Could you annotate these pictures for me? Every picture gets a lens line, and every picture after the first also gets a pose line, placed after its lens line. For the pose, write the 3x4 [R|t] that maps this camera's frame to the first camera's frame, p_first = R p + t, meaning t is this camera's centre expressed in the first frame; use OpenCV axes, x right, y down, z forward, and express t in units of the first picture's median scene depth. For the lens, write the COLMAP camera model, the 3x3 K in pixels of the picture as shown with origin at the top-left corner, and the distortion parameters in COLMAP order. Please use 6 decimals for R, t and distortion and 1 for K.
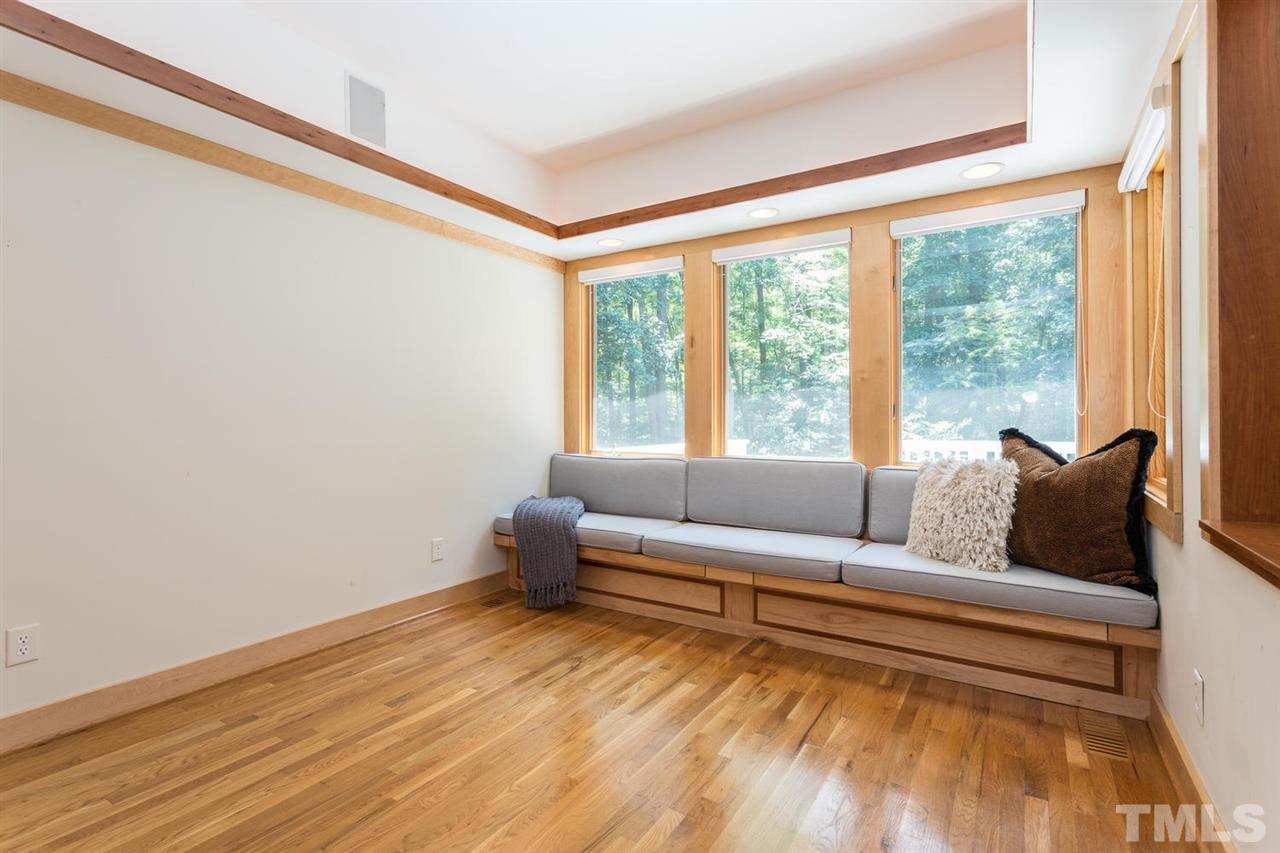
lens RADIAL K [[612.0, 0, 639.8], [0, 612.0, 411.4], [0, 0, 1]] dist [-0.000963, -0.000282]
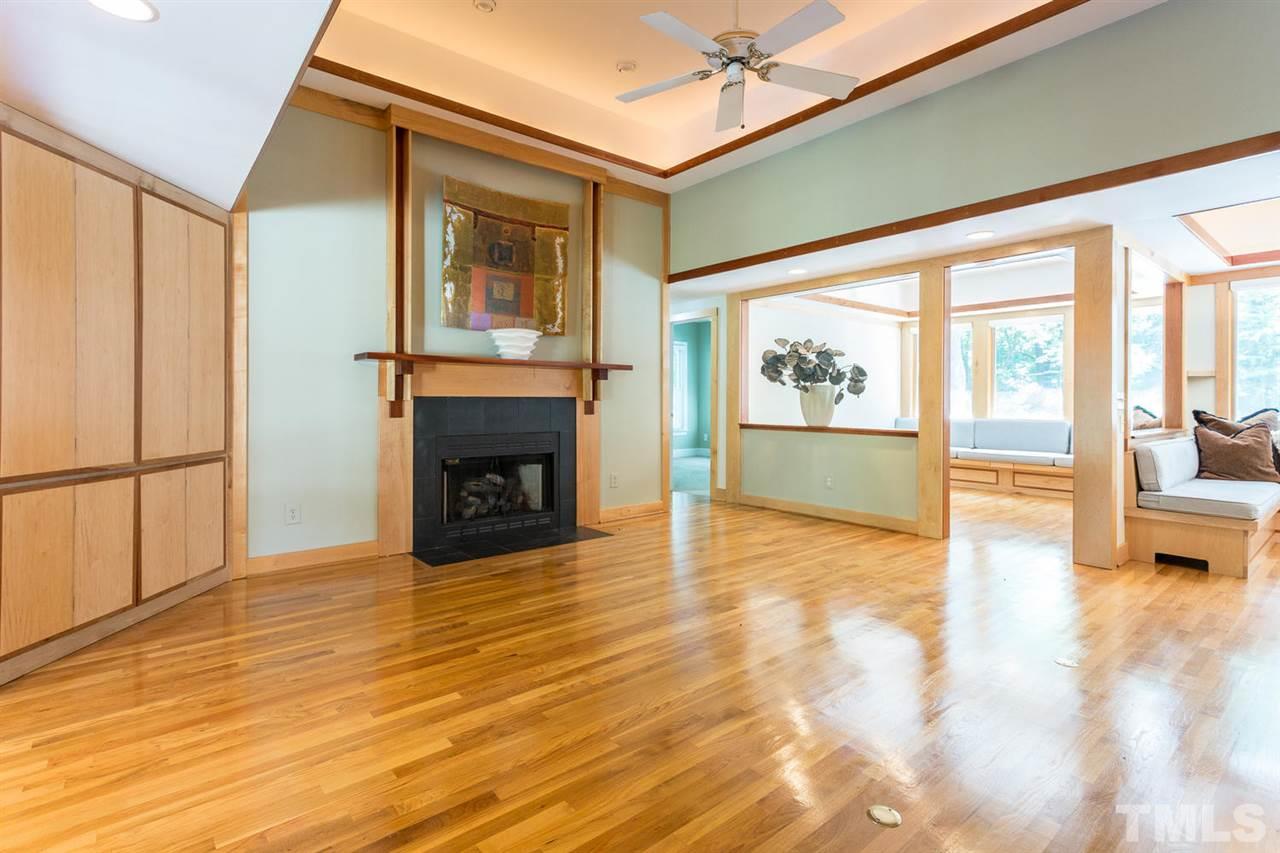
lens RADIAL K [[593.9, 0, 643.7], [0, 593.9, 397.4], [0, 0, 1]] dist [0.000494, 0.000195]
pose [[0.947220, 0.003678, -0.320564, -0.348312], [-0.001597, 0.999976, 0.006757, -0.011399], [0.320581, -0.005888, 0.947203, -1.321391]]
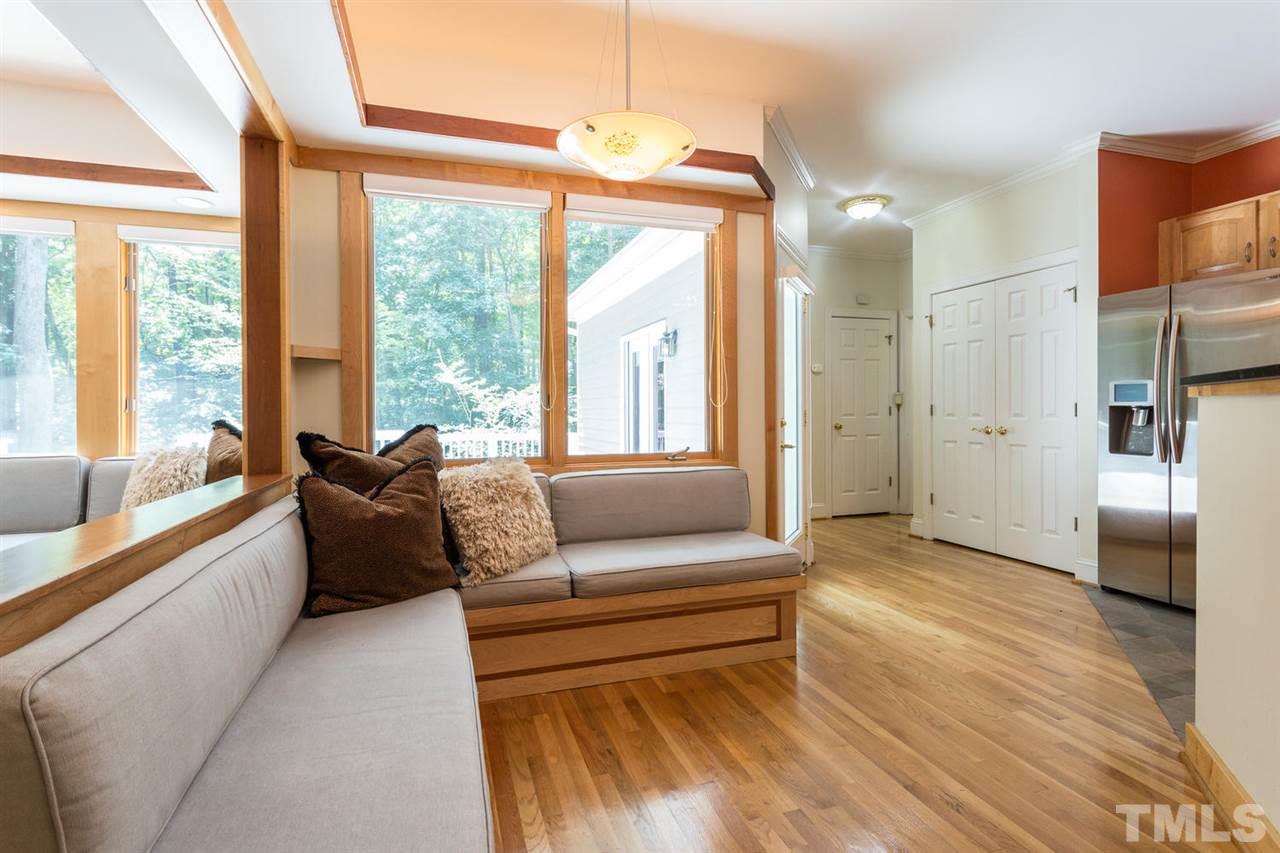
lens RADIAL K [[612.0, 0, 639.8], [0, 612.0, 411.4], [0, 0, 1]] dist [-0.000963, -0.000282]
pose [[0.626659, -0.004628, 0.779280, 0.129643], [-0.004489, 0.999944, 0.009549, -0.003421], [-0.779281, -0.009483, 0.626603, -0.305257]]
